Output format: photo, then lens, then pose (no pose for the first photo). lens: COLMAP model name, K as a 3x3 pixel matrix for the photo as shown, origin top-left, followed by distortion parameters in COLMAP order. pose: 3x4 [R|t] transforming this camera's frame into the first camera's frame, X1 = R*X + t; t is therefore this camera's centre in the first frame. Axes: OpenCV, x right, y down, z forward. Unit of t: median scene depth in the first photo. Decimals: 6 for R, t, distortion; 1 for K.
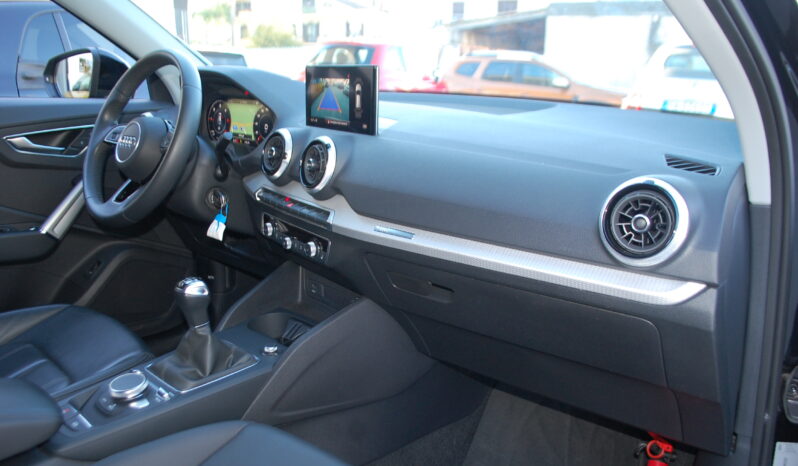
lens RADIAL K [[645.4, 0, 419.2], [0, 645.4, 233.0], [0, 0, 1]] dist [-0.101283, 0.003186]
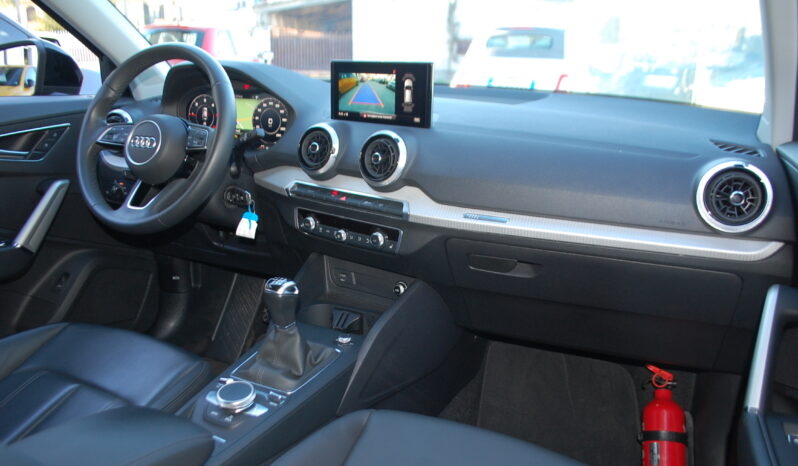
lens RADIAL K [[613.2, 0, 407.5], [0, 613.2, 235.9], [0, 0, 1]] dist [-0.098031, -0.000150]
pose [[0.958987, -0.083143, 0.270982, -0.360338], [0.069998, 0.995869, 0.057835, -0.032624], [-0.274671, -0.036495, 0.960845, 0.029864]]
